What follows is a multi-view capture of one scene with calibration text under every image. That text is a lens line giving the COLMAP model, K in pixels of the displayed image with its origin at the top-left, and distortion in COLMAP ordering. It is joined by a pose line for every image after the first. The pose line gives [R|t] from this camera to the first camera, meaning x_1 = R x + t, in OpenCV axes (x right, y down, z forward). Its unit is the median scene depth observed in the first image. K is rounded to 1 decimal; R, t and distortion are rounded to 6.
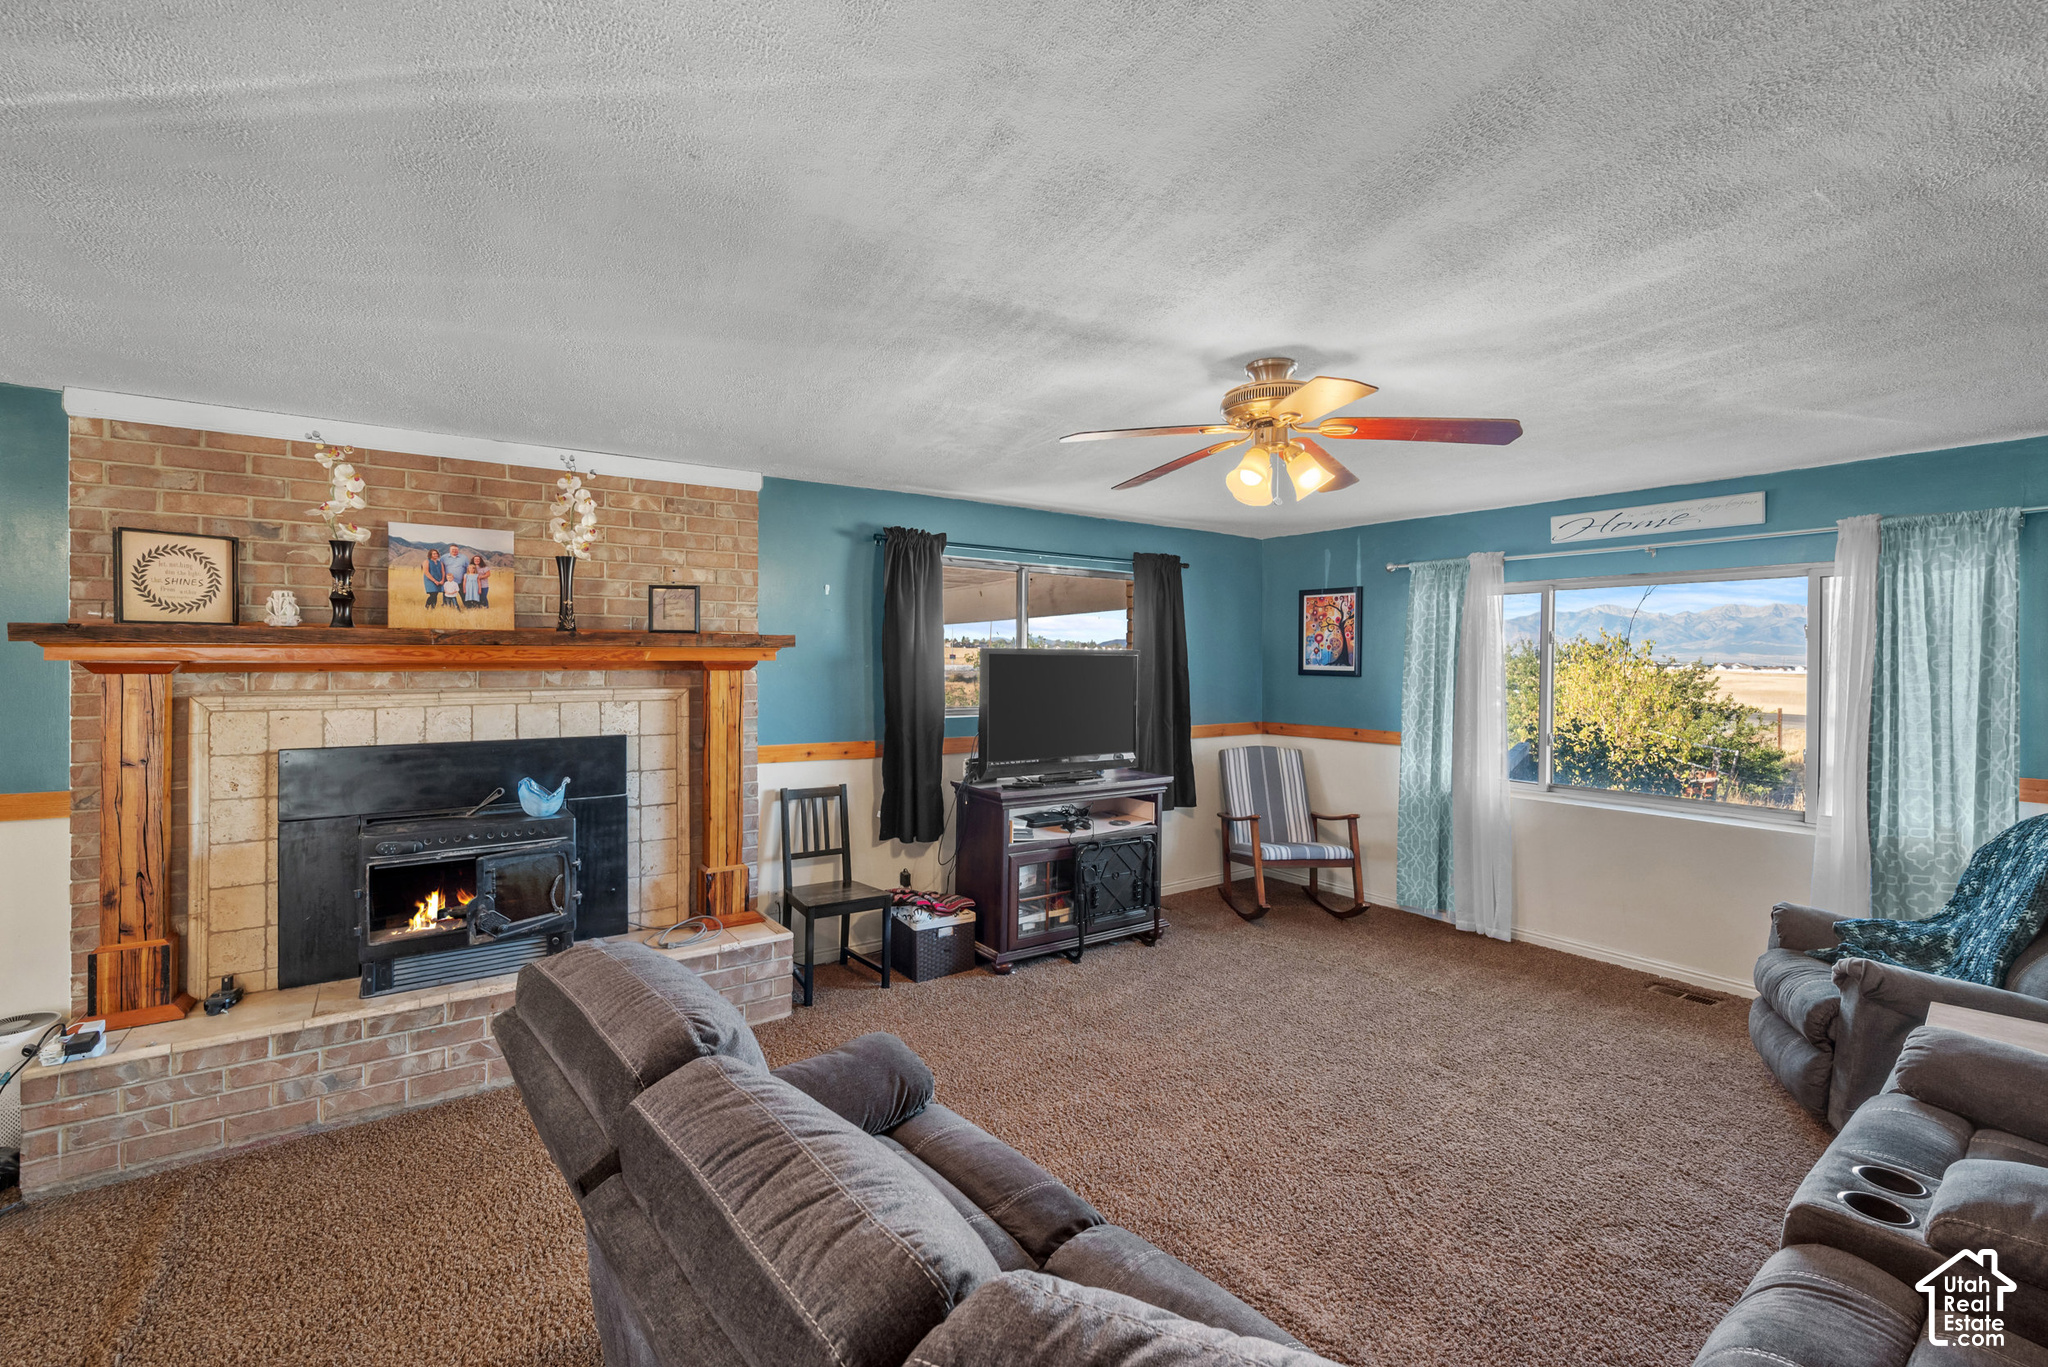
lens RADIAL K [[895.3, 0, 1024.0], [0, 895.3, 683.5], [0, 0, 1]] dist [0.001725, -0.000019]
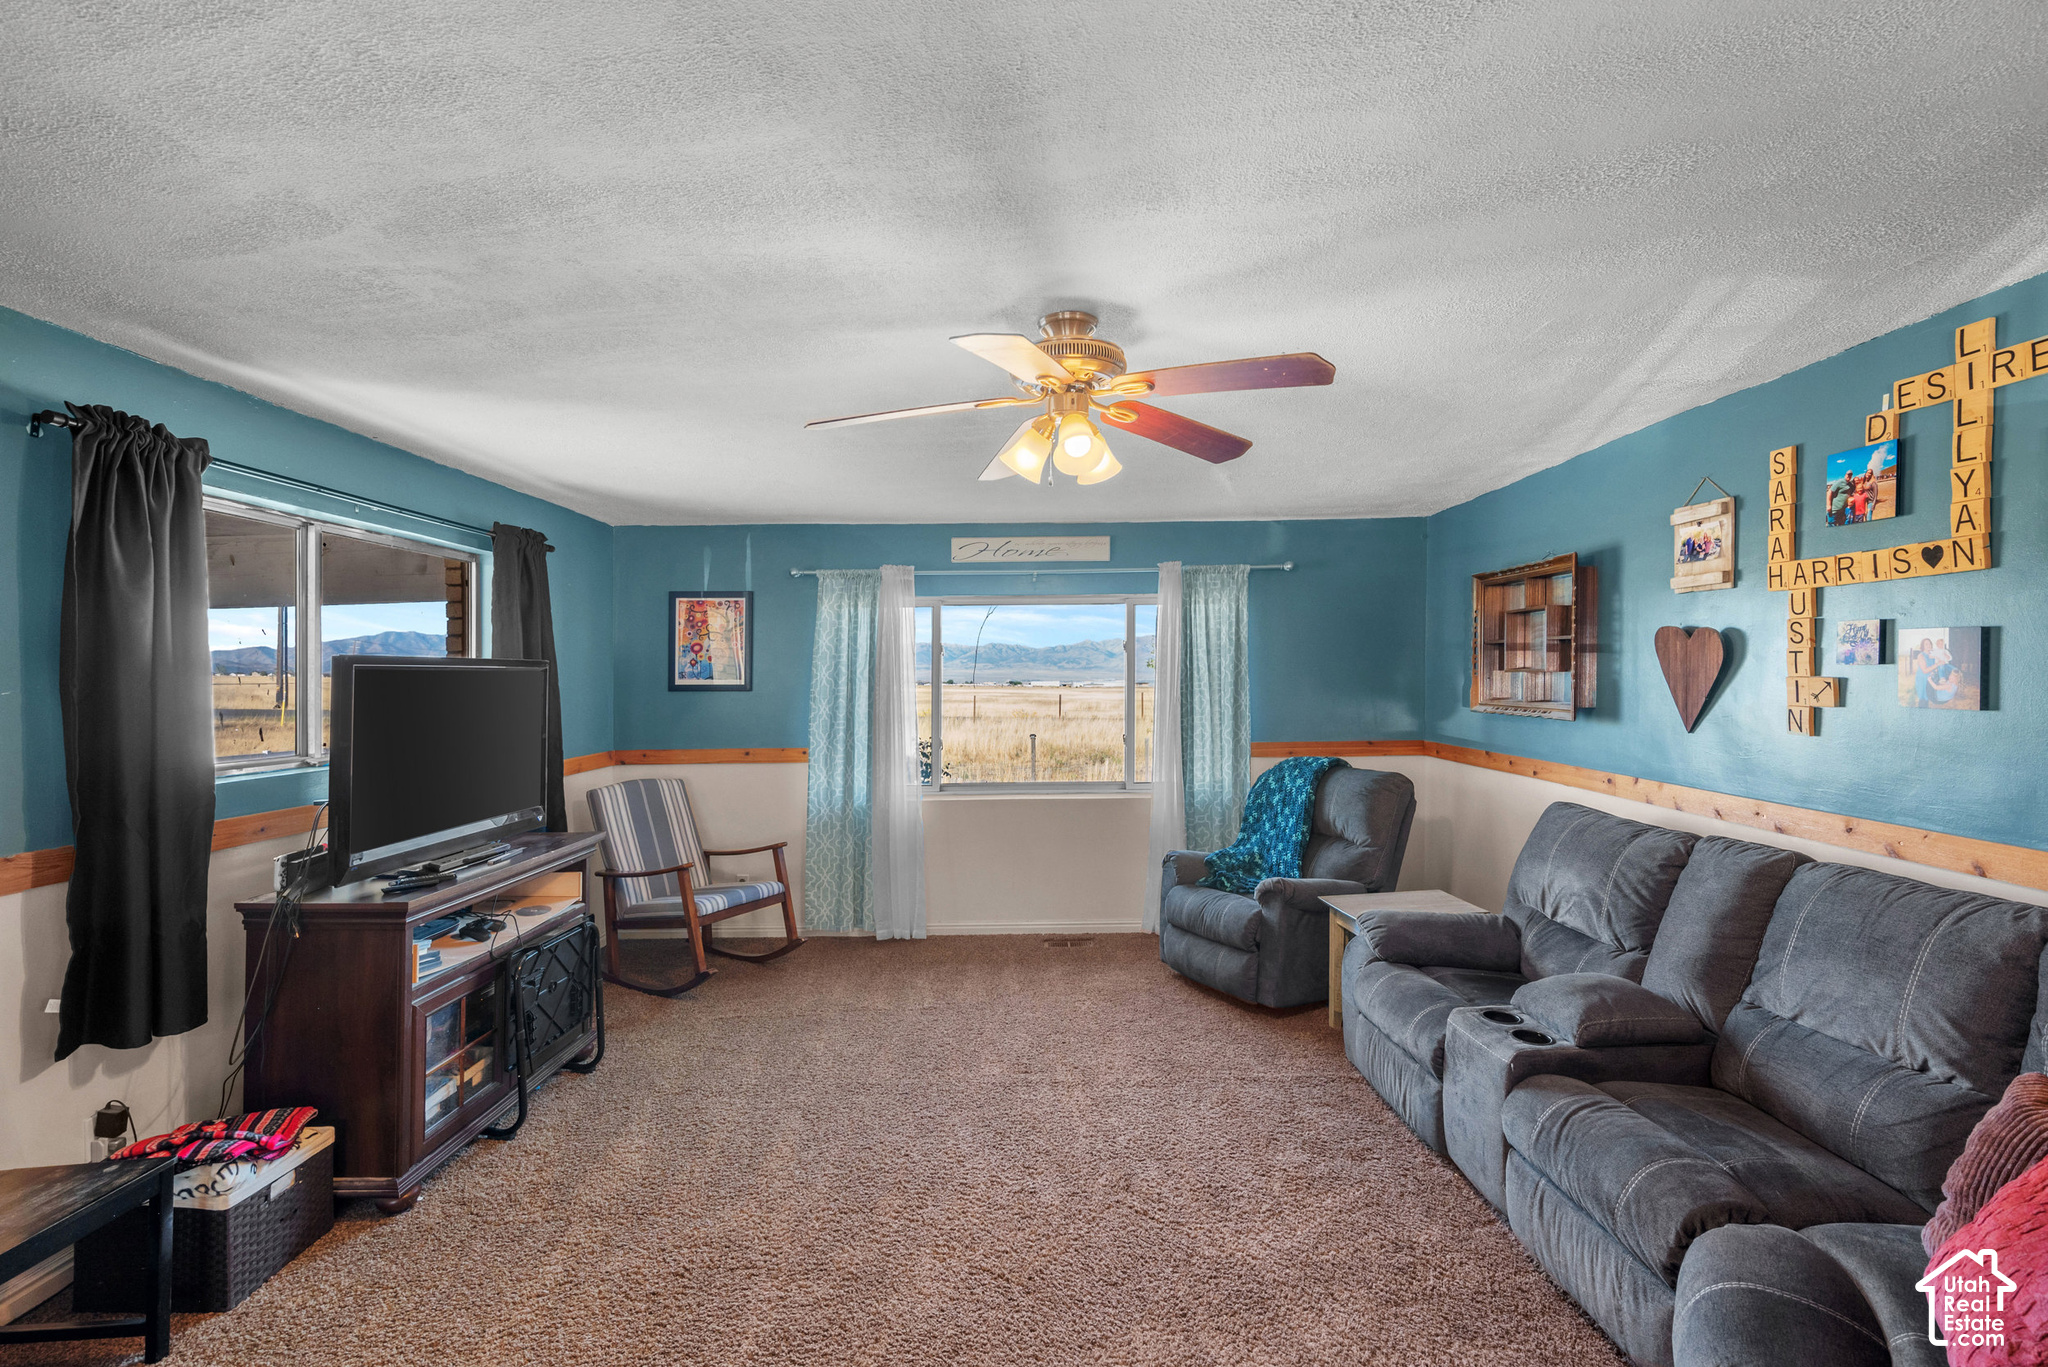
lens RADIAL K [[896.4, 0, 1024.0], [0, 896.4, 683.5], [0, 0, 1]] dist [-0.000594, 0.000226]
pose [[0.572012, -0.020030, 0.820000, -0.255803], [0.036296, 0.999341, -0.000908, -0.004964], [-0.819442, 0.030283, 0.572362, 0.308448]]
